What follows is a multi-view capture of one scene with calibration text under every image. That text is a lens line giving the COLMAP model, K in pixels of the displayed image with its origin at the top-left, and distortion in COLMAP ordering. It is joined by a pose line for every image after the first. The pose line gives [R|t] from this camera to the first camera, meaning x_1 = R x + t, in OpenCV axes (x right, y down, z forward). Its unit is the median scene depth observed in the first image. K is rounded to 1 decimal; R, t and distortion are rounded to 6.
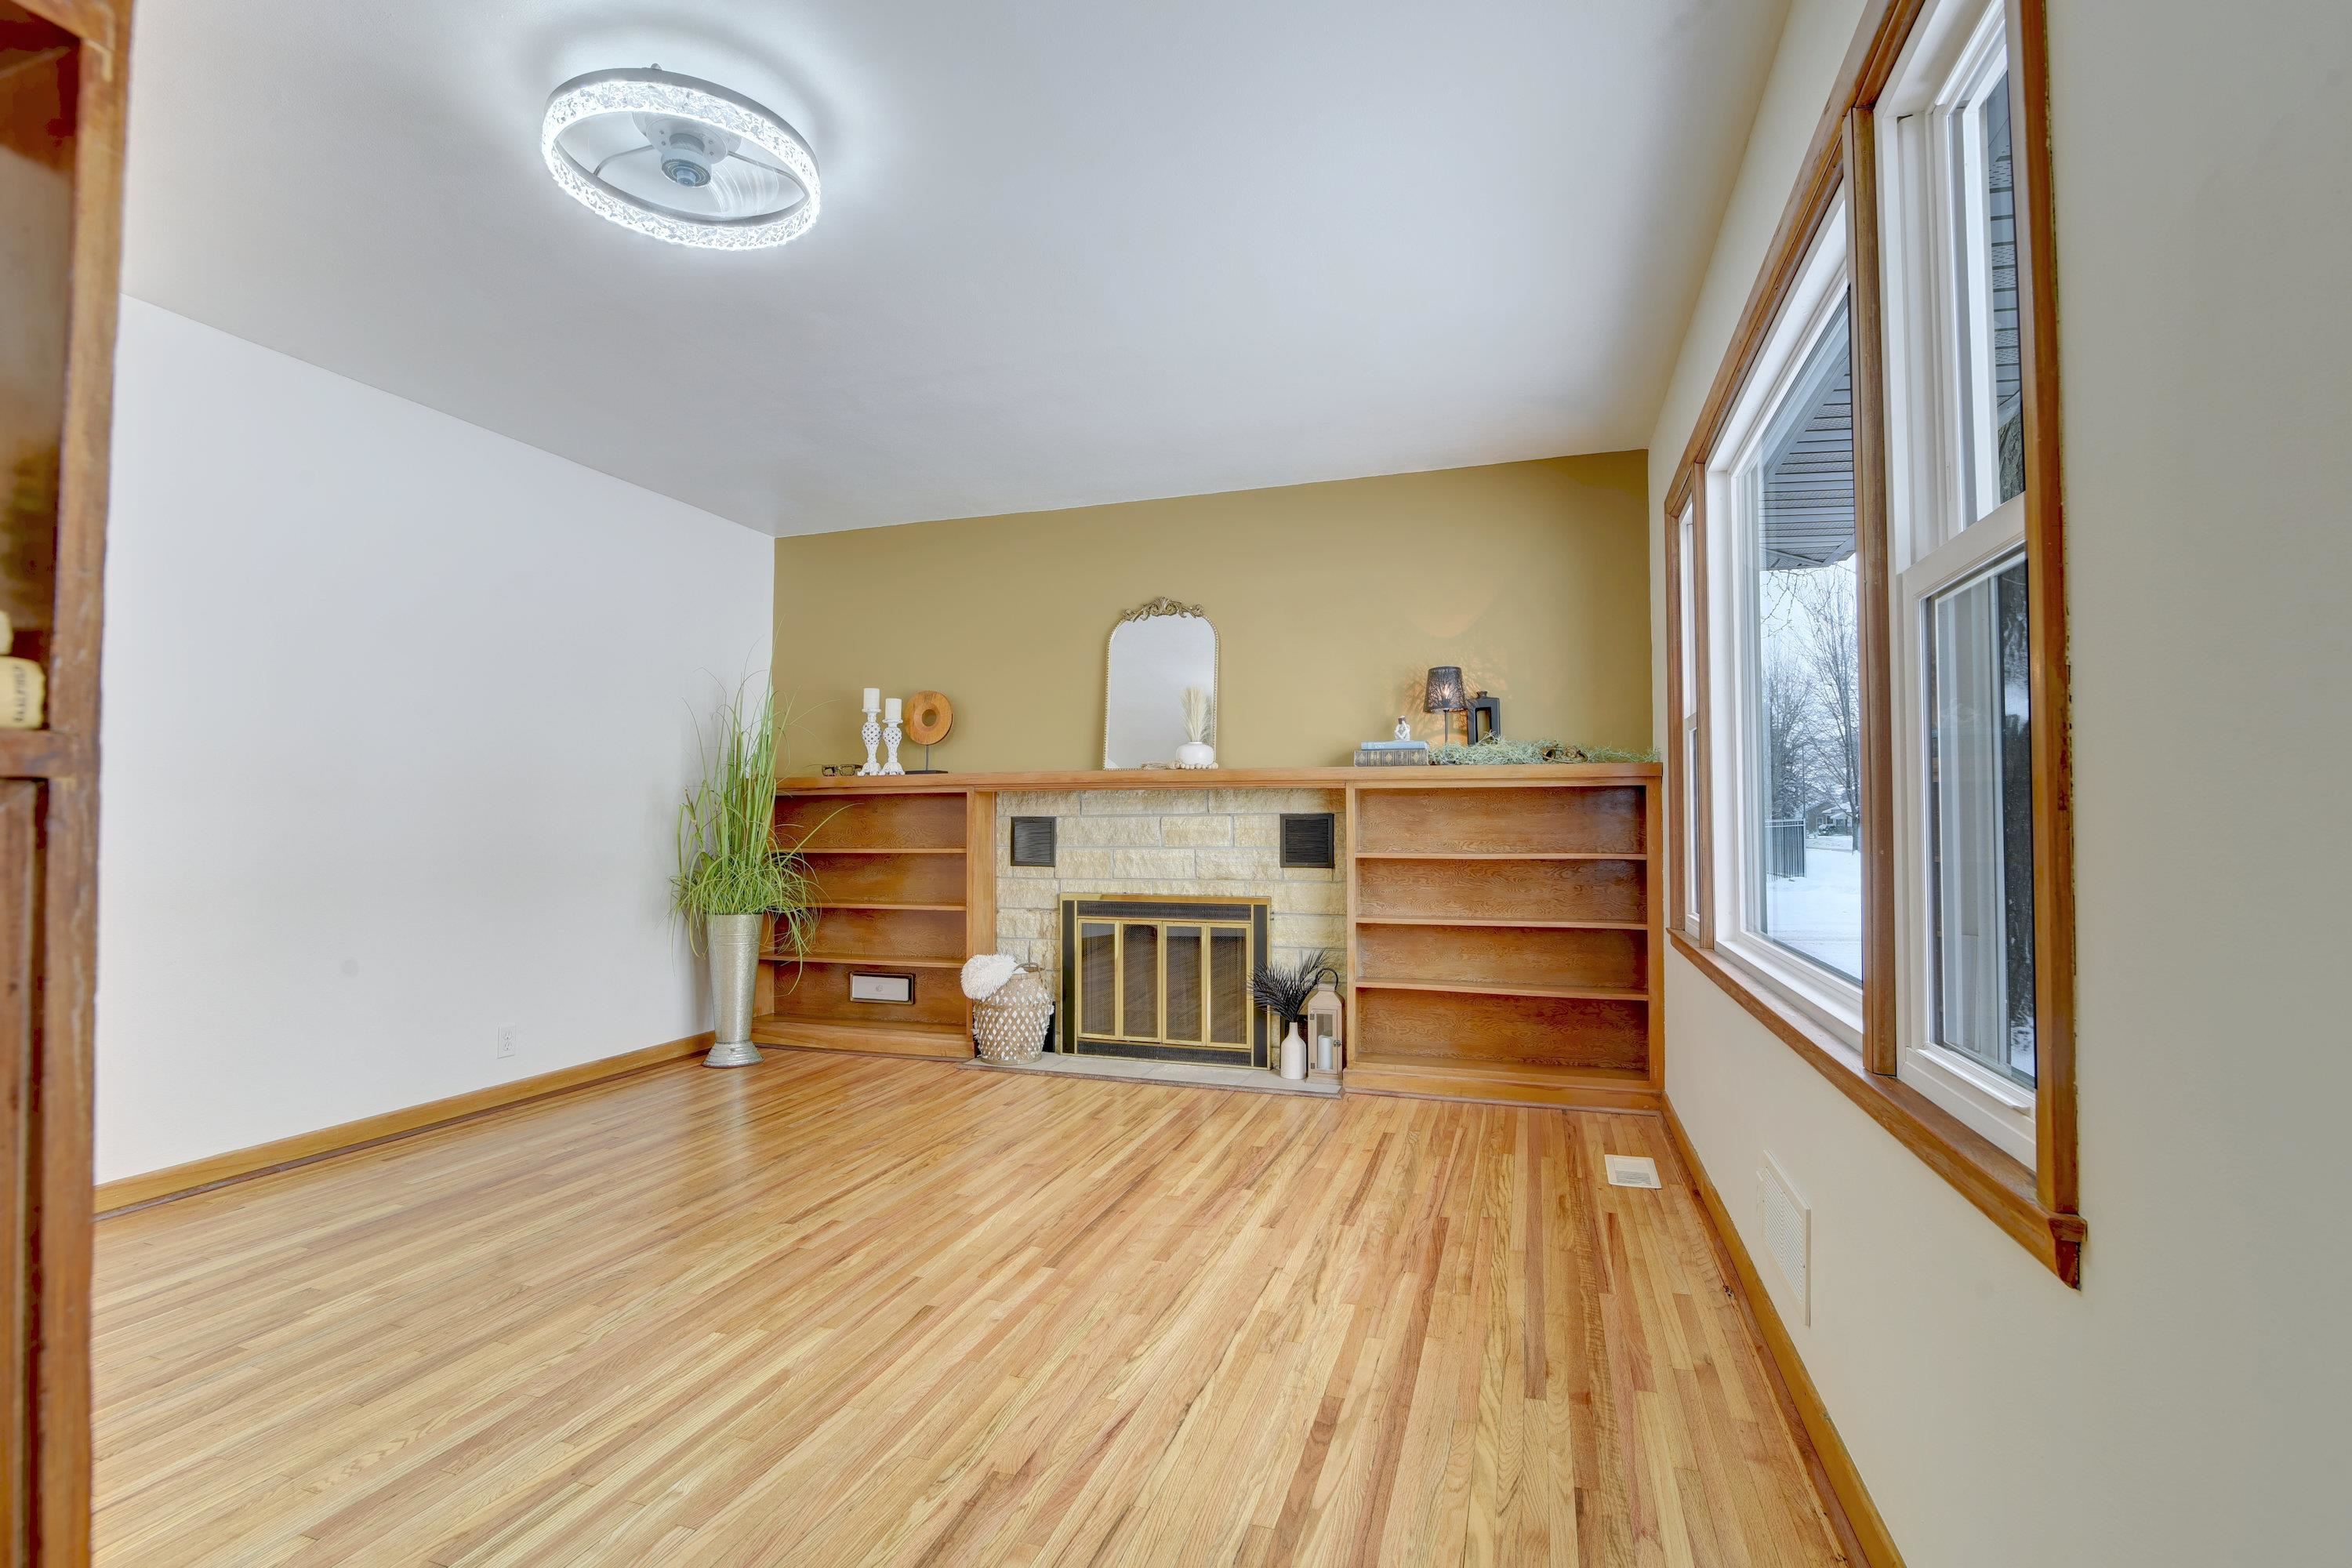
lens RADIAL K [[1069.3, 0, 1176.2], [0, 1069.3, 789.5], [0, 0, 1]] dist [-0.026940, 0.000324]
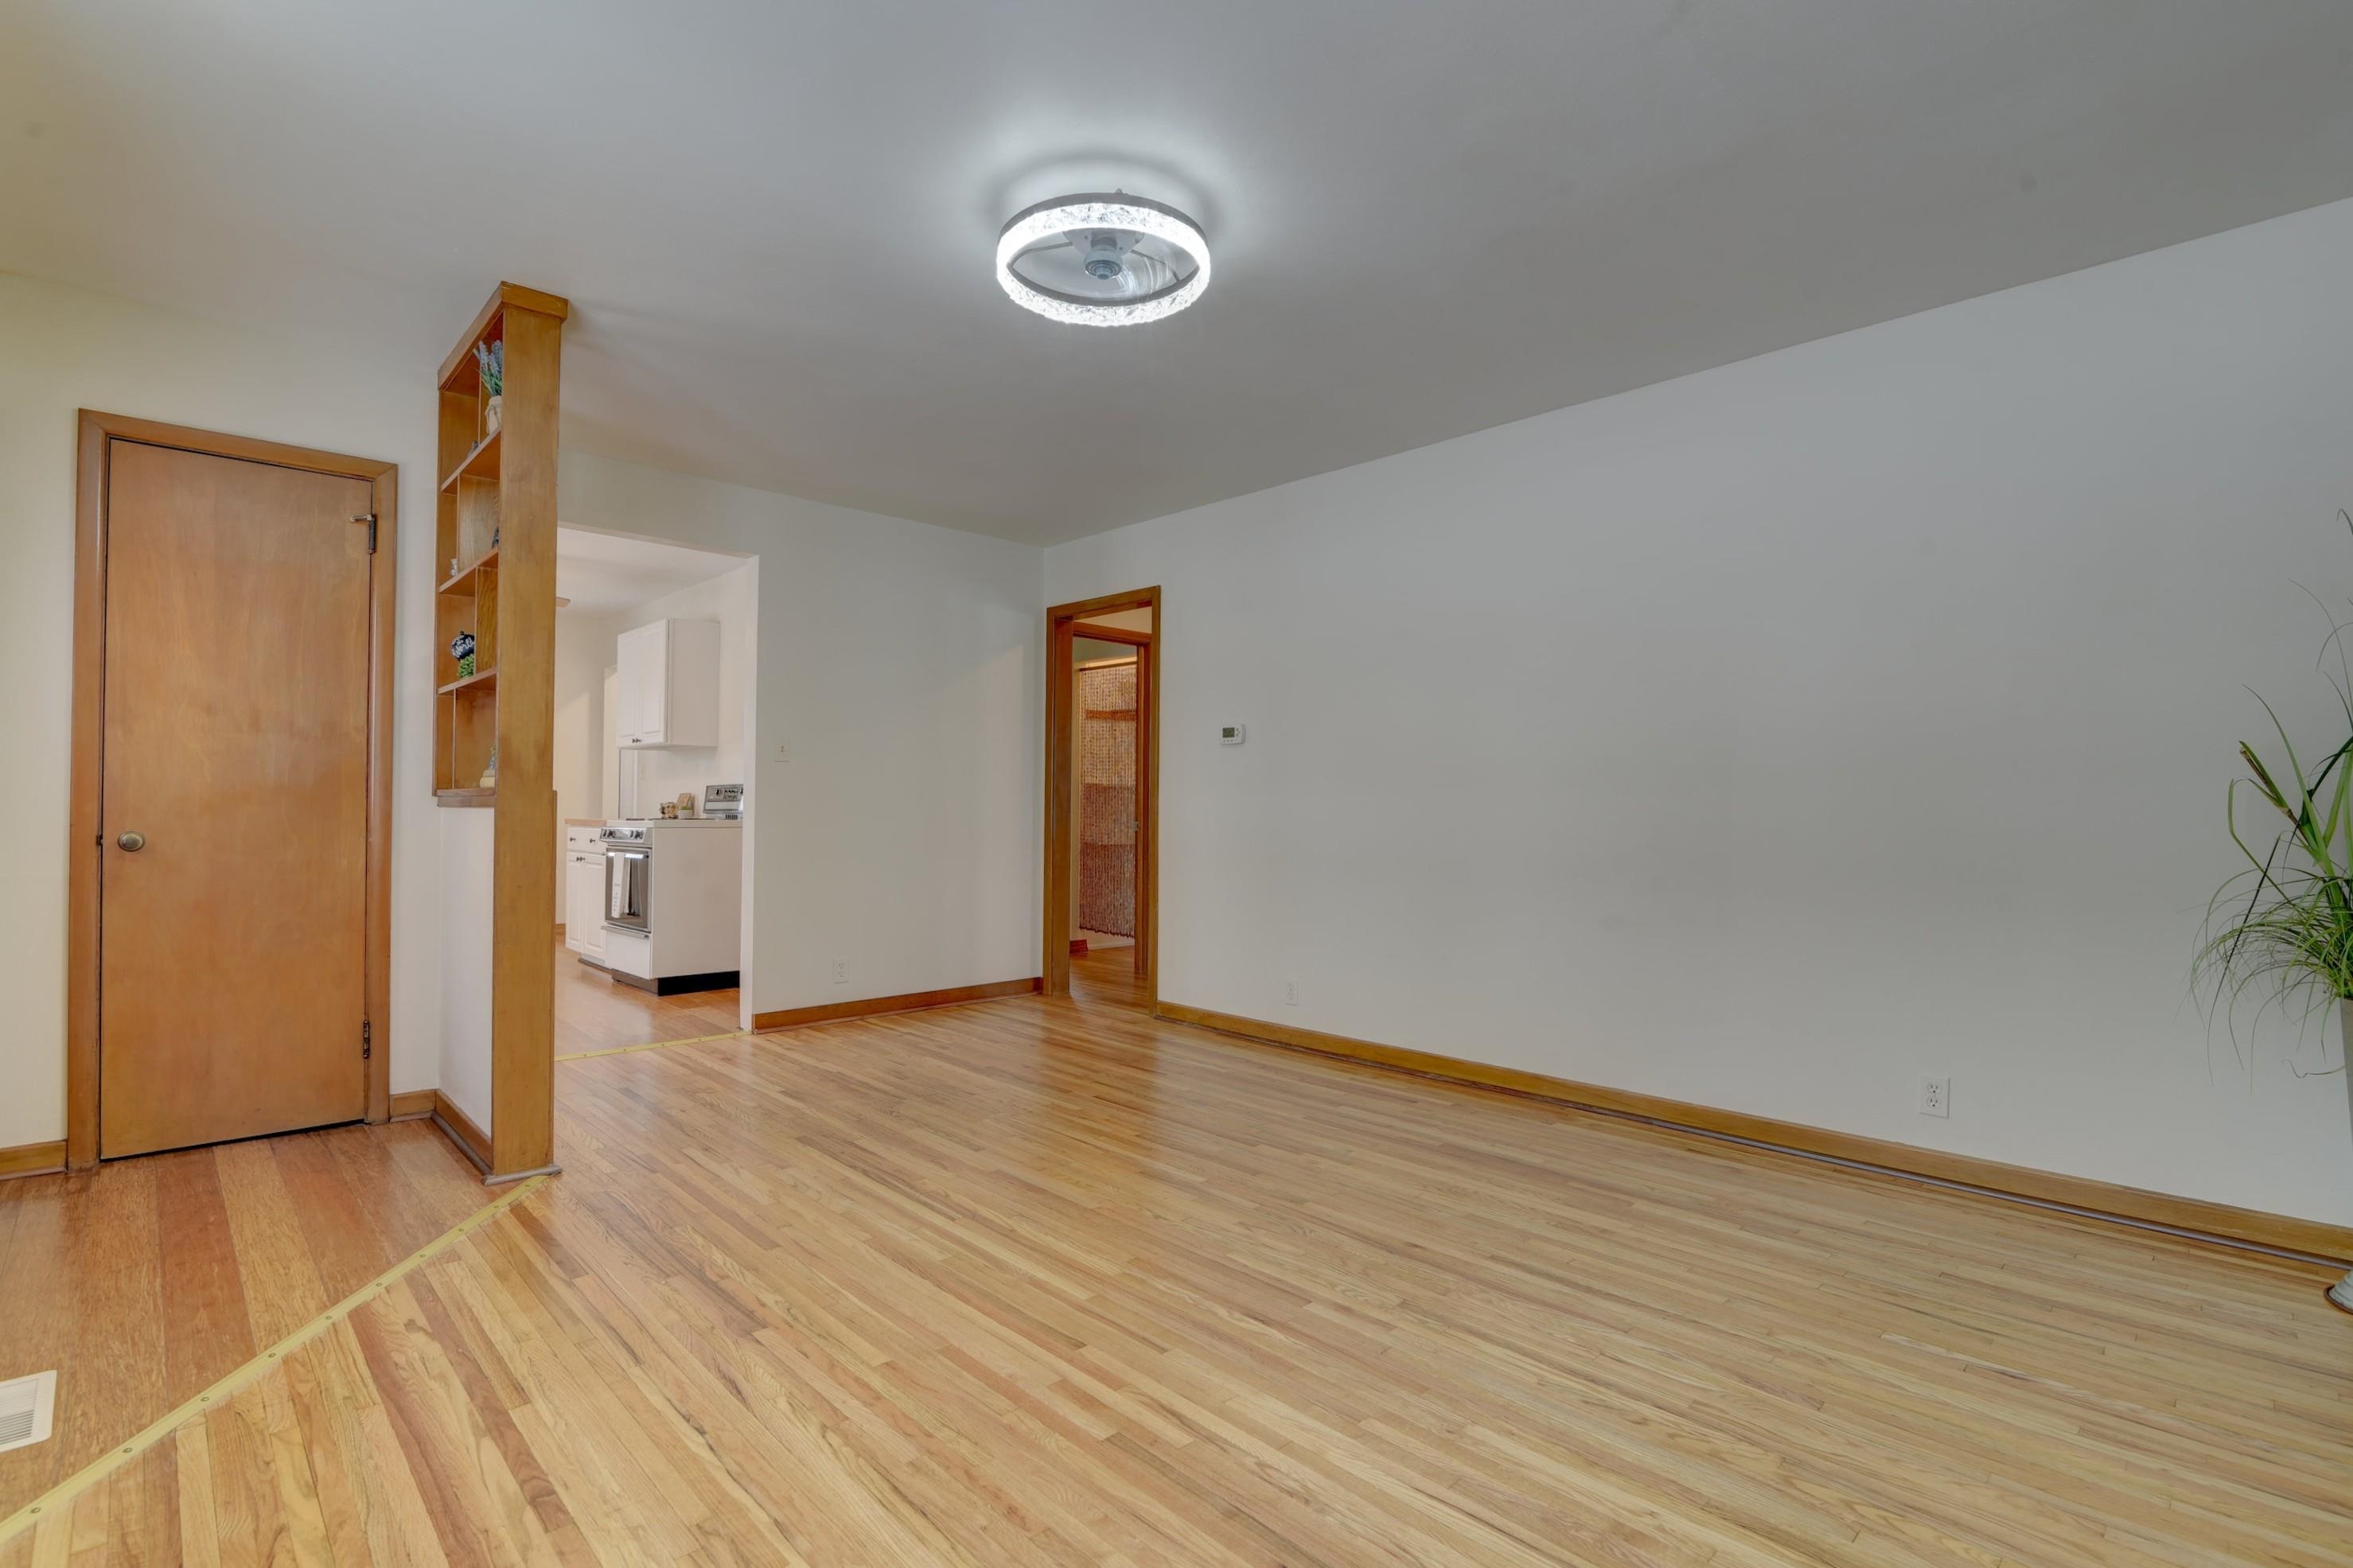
lens RADIAL K [[1069.7, 0, 1169.0], [0, 1069.7, 791.9], [0, 0, 1]] dist [-0.026940, 0.000324]
pose [[-0.456890, -0.013071, -0.889427, 0.589134], [0.017905, 0.999554, -0.023886, 0.044094], [0.889343, -0.026838, -0.456453, 1.622556]]
